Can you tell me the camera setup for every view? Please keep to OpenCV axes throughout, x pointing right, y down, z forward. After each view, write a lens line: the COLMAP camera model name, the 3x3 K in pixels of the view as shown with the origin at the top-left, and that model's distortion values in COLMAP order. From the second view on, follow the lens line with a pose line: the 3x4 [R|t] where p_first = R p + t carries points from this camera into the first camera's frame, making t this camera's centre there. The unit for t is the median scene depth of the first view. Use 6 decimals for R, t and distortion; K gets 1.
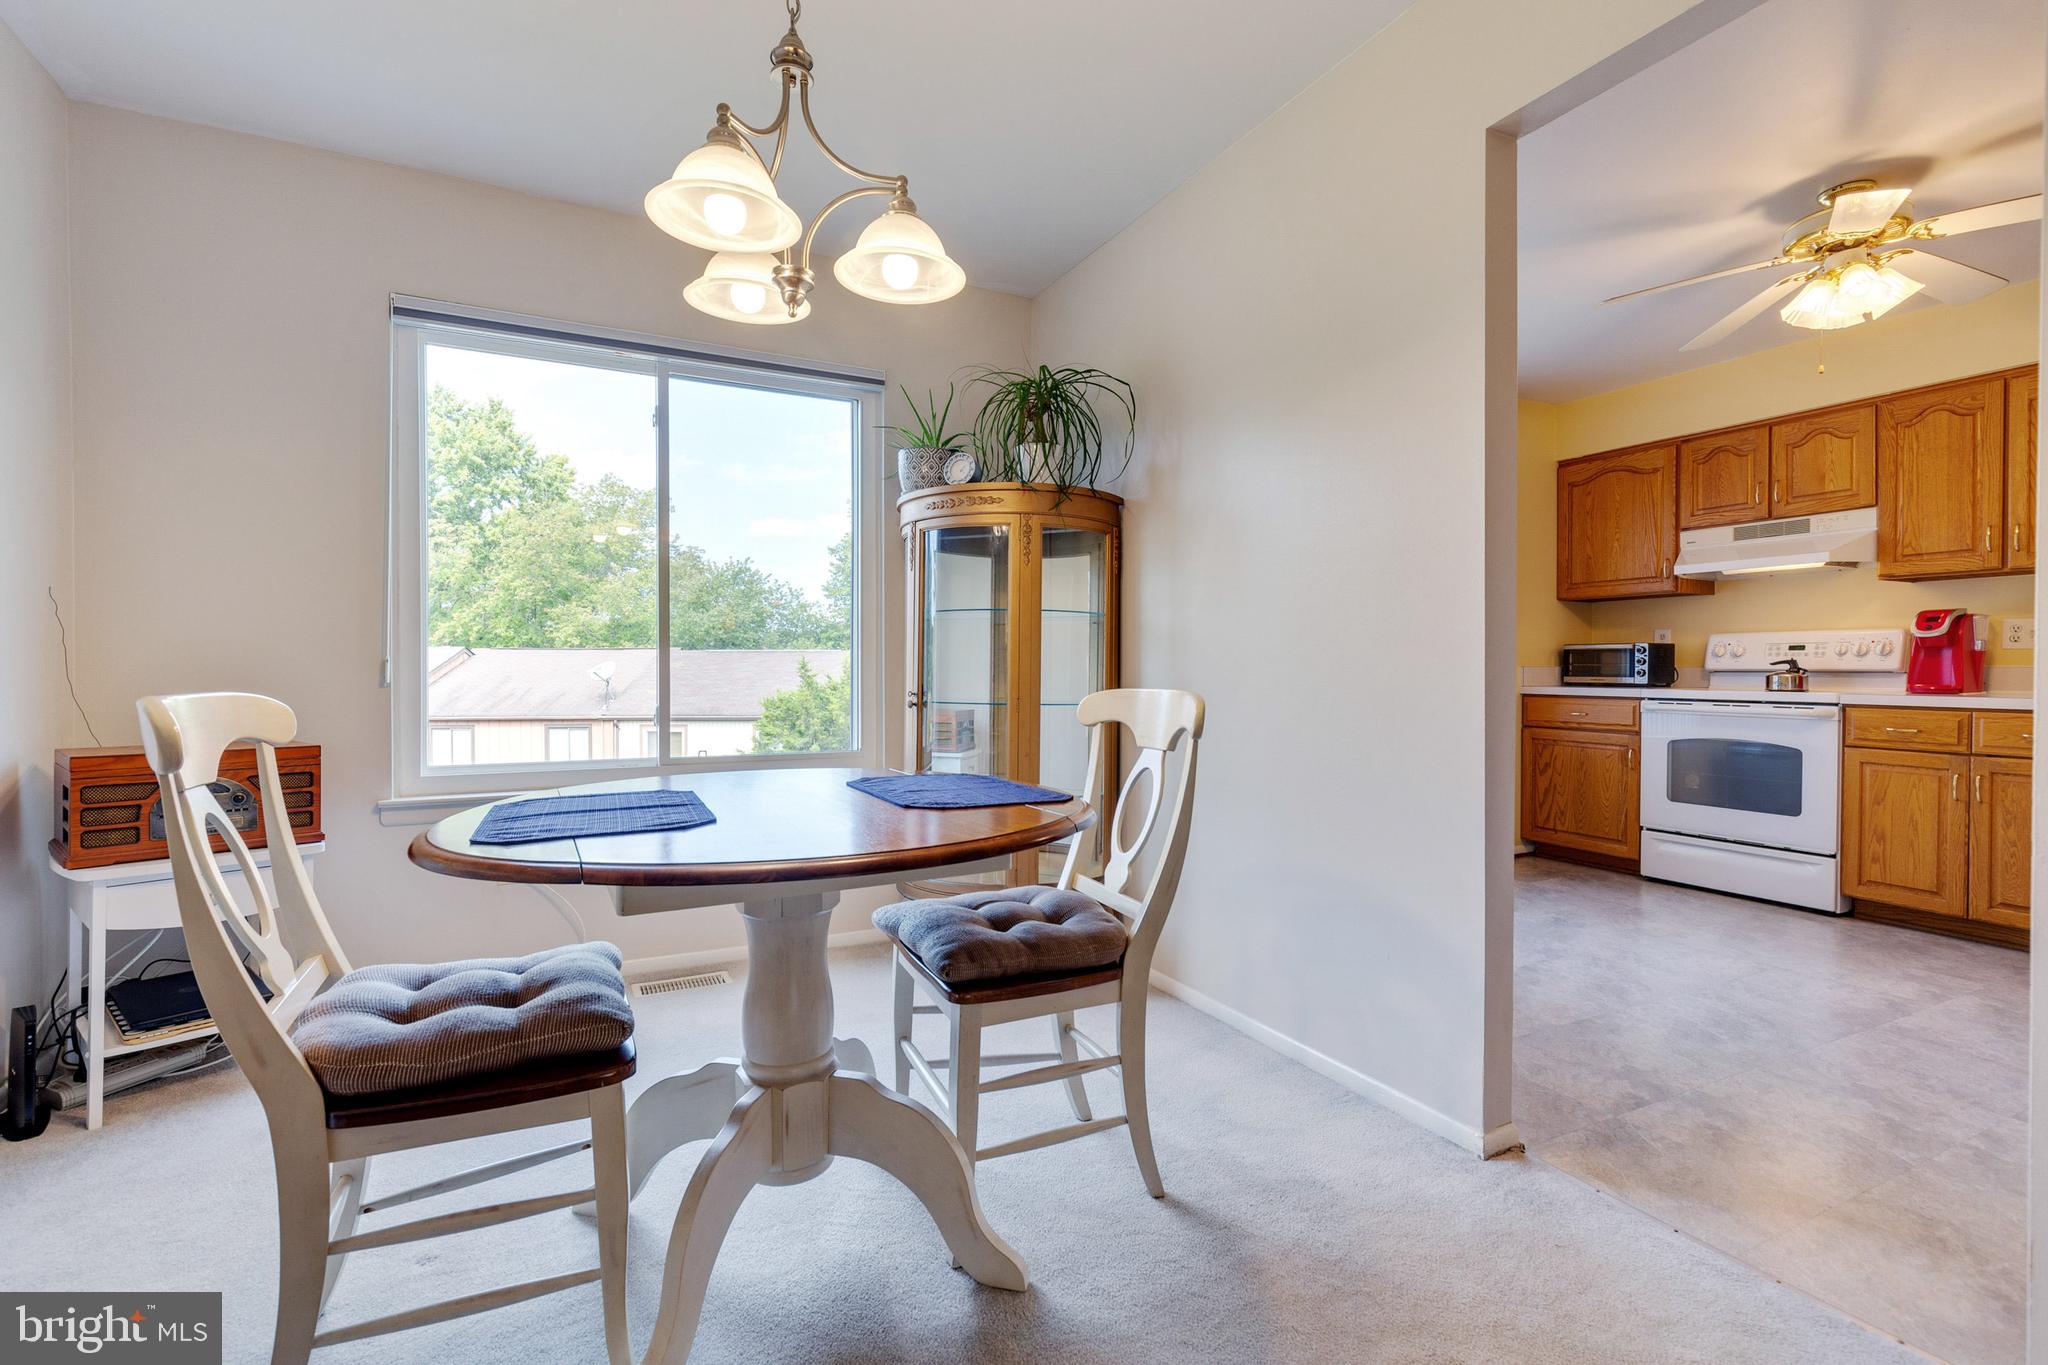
lens RADIAL K [[929.2, 0, 1020.5], [0, 929.2, 678.2], [0, 0, 1]] dist [0.008197, -0.001956]
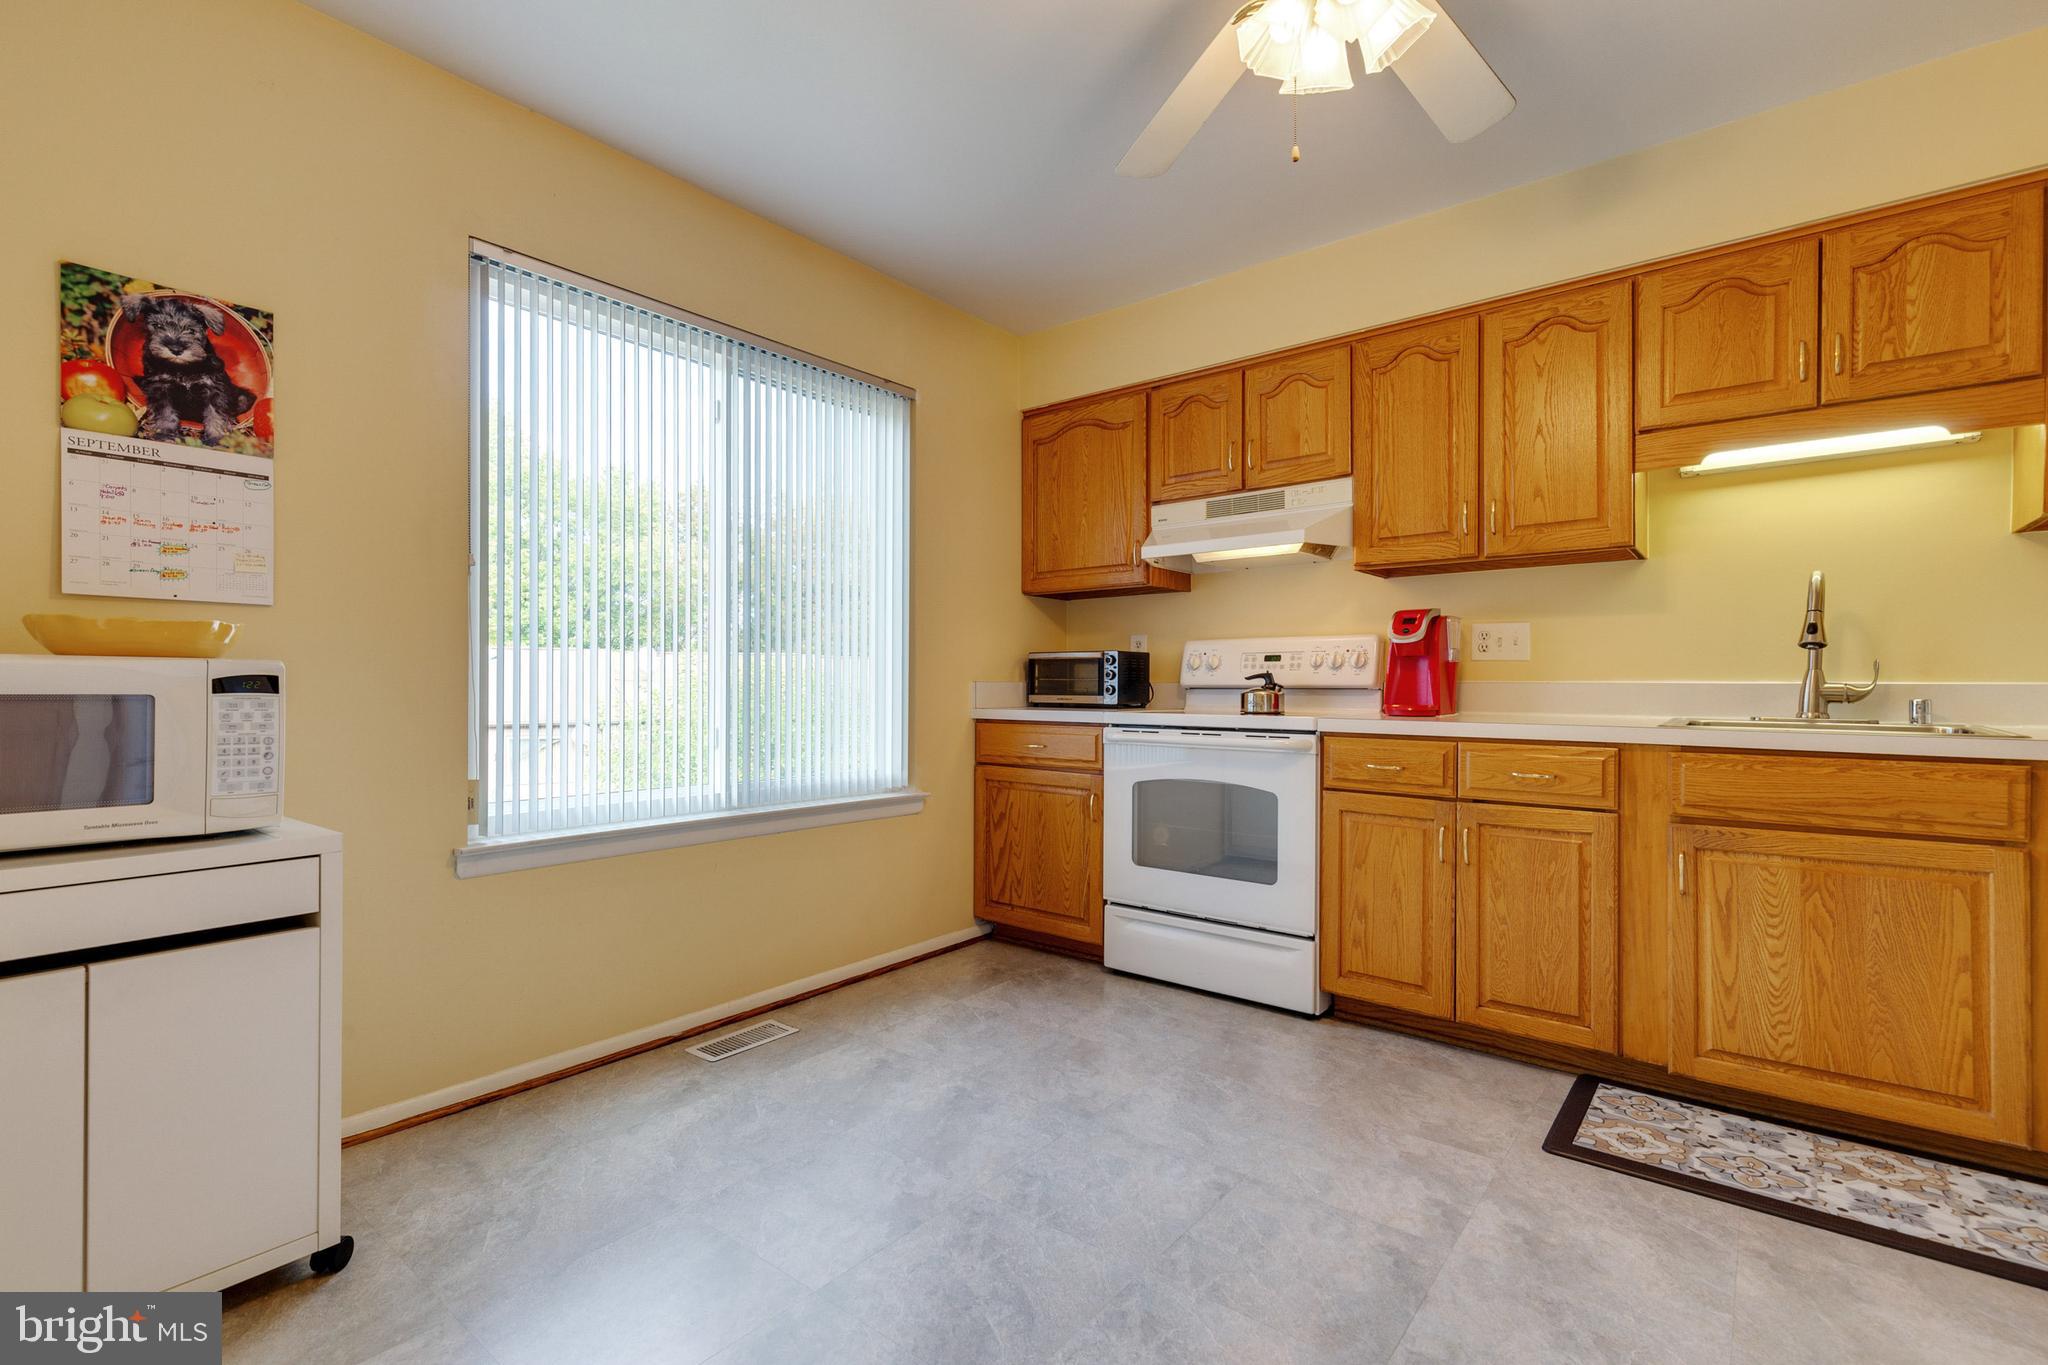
lens RADIAL K [[929.2, 0, 1021.4], [0, 929.2, 685.6], [0, 0, 1]] dist [0.008197, -0.001956]
pose [[0.912136, 0.001299, 0.409885, 0.331872], [0.002892, 0.999950, -0.009604, -0.002492], [-0.409877, 0.009945, 0.912086, 0.389173]]
